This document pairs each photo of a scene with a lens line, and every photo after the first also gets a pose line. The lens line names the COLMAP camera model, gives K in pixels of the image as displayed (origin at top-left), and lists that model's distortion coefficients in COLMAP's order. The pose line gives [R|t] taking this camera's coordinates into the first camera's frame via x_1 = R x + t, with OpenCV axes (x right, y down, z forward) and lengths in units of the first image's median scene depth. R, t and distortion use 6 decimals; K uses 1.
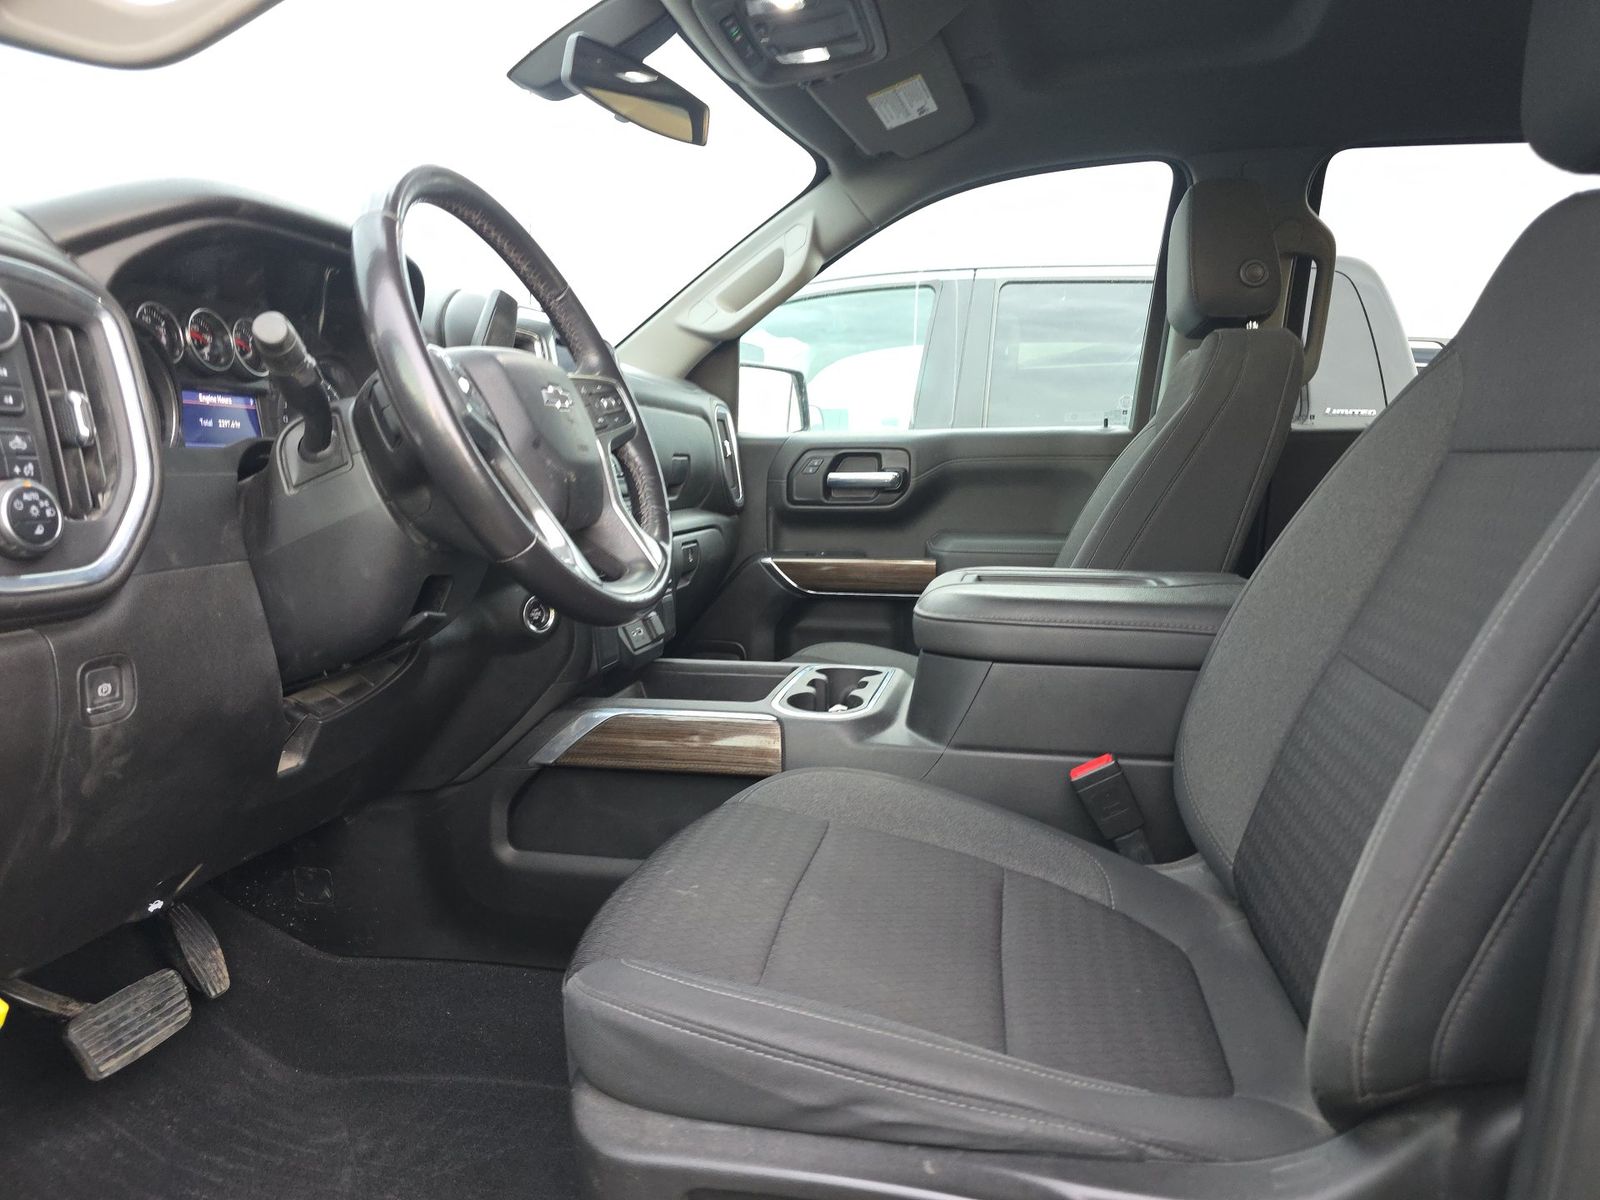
lens RADIAL K [[1091.5, 0, 799.4], [0, 1091.5, 610.3], [0, 0, 1]] dist [0.042663, -0.038794]
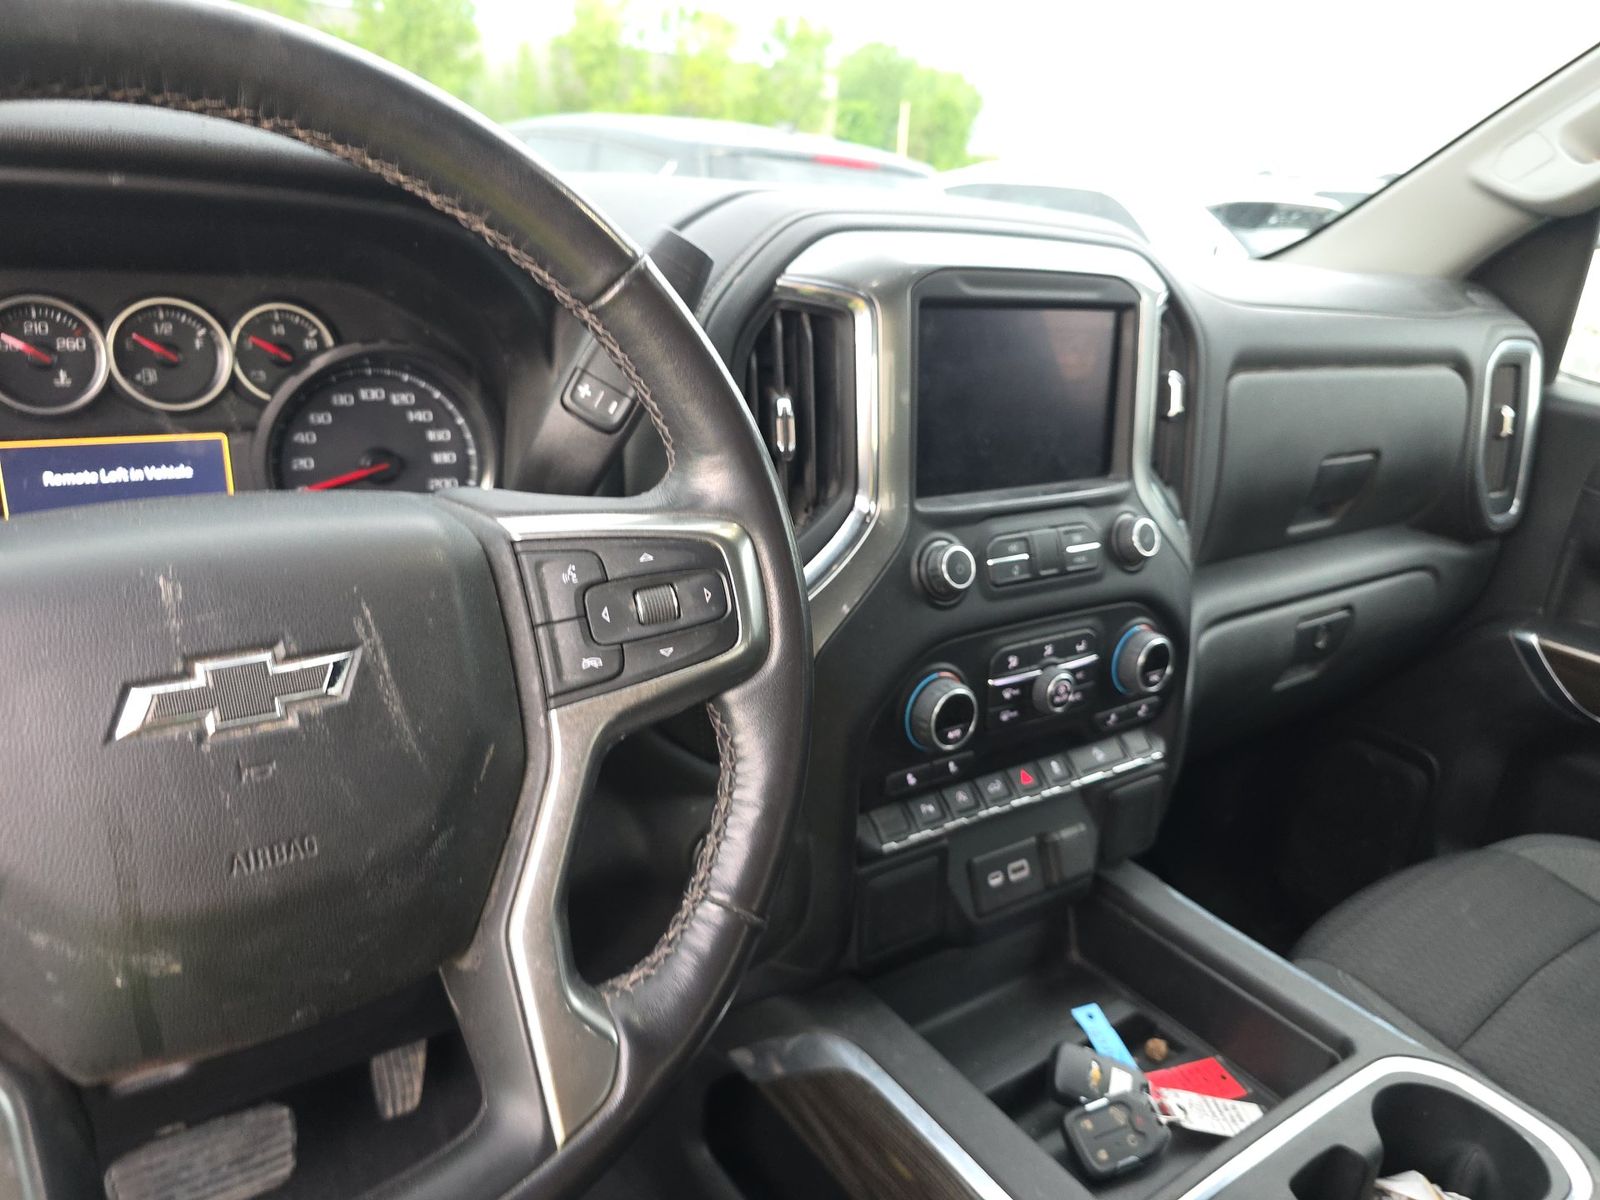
lens RADIAL K [[1091.5, 0, 792.1], [0, 1091.5, 619.5], [0, 0, 1]] dist [0.042663, -0.038794]
pose [[0.729548, 0.284781, -0.621820, 0.054706], [-0.160034, 0.955027, 0.249623, -0.174758], [0.664943, -0.082600, 0.742313, 0.467836]]
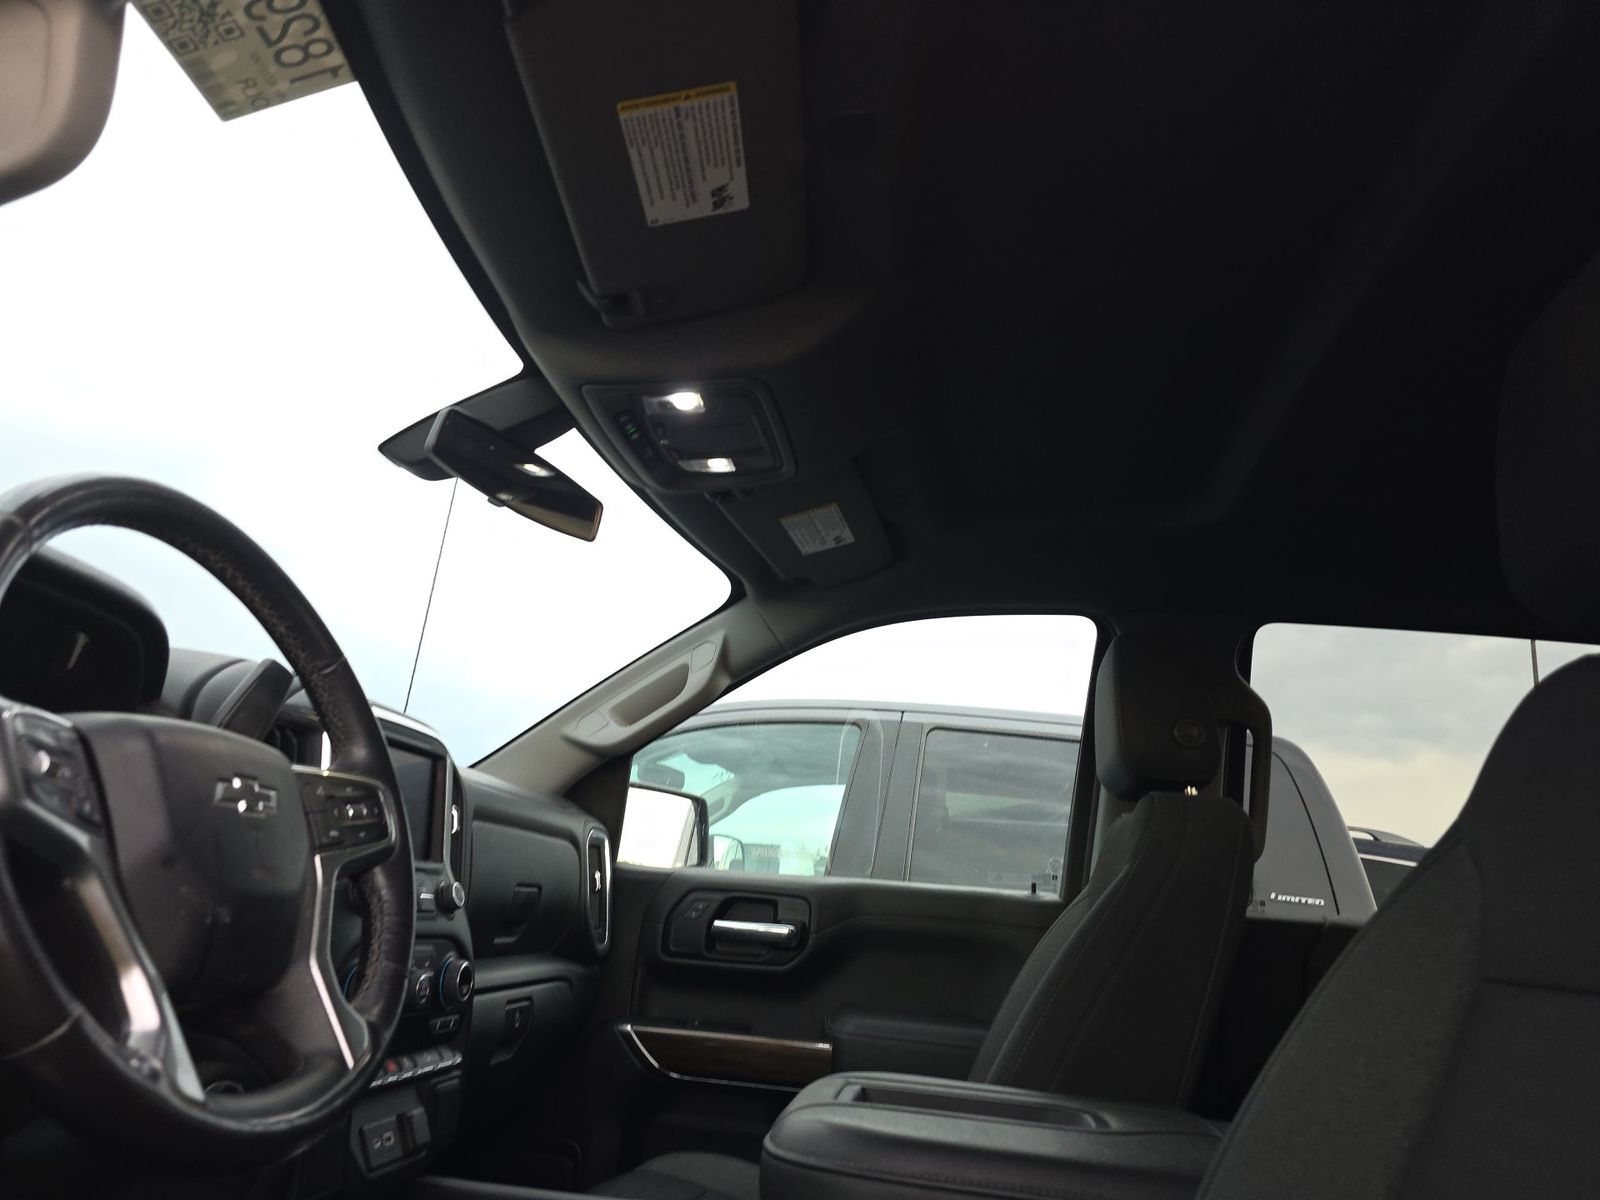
lens RADIAL K [[1091.5, 0, 827.4], [0, 1091.5, 572.8], [0, 0, 1]] dist [0.042663, -0.038794]
pose [[0.993302, 0.100161, 0.057601, 0.050078], [-0.067379, 0.907117, -0.415451, -0.030300], [-0.093863, 0.408787, 0.907790, 0.145104]]
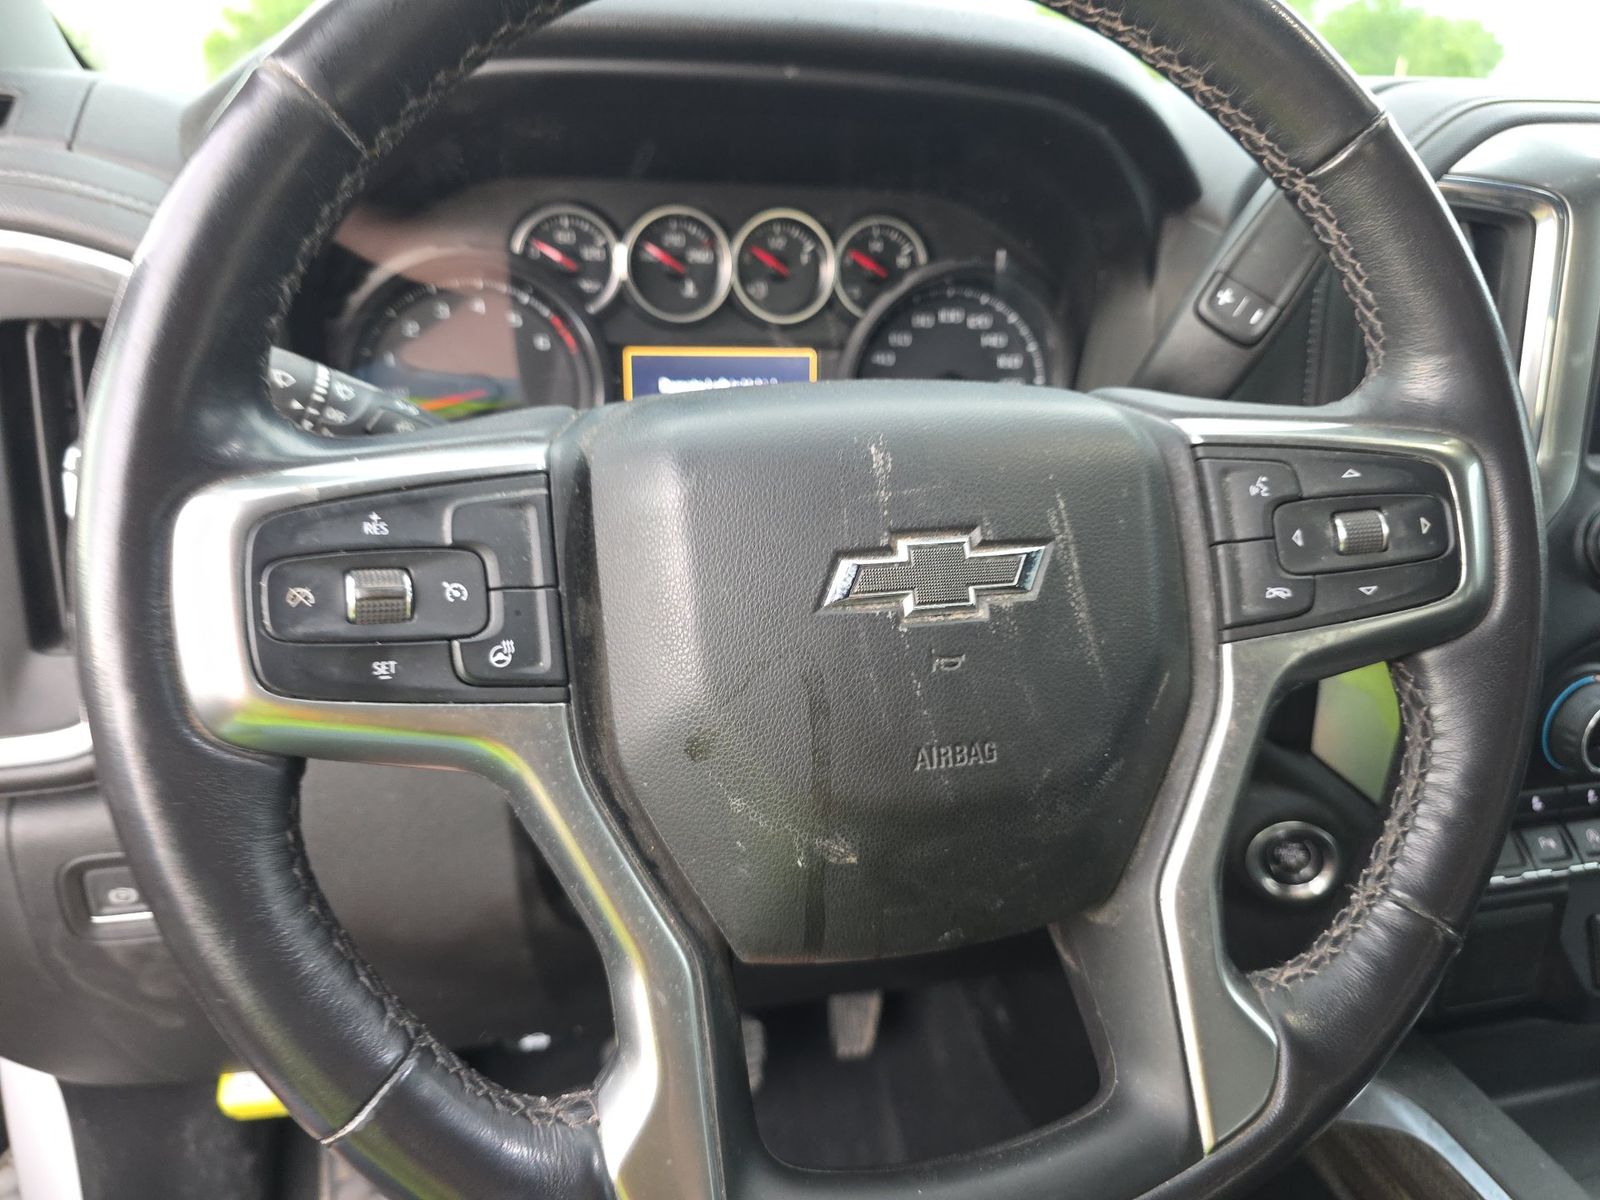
lens RADIAL K [[1091.5, 0, 800.2], [0, 1091.5, 606.3], [0, 0, 1]] dist [0.042663, -0.038794]
pose [[0.447413, 0.342670, -0.826075, 0.009198], [-0.158622, 0.939443, 0.303785, -0.146633], [0.880148, -0.004883, 0.474674, 0.444163]]
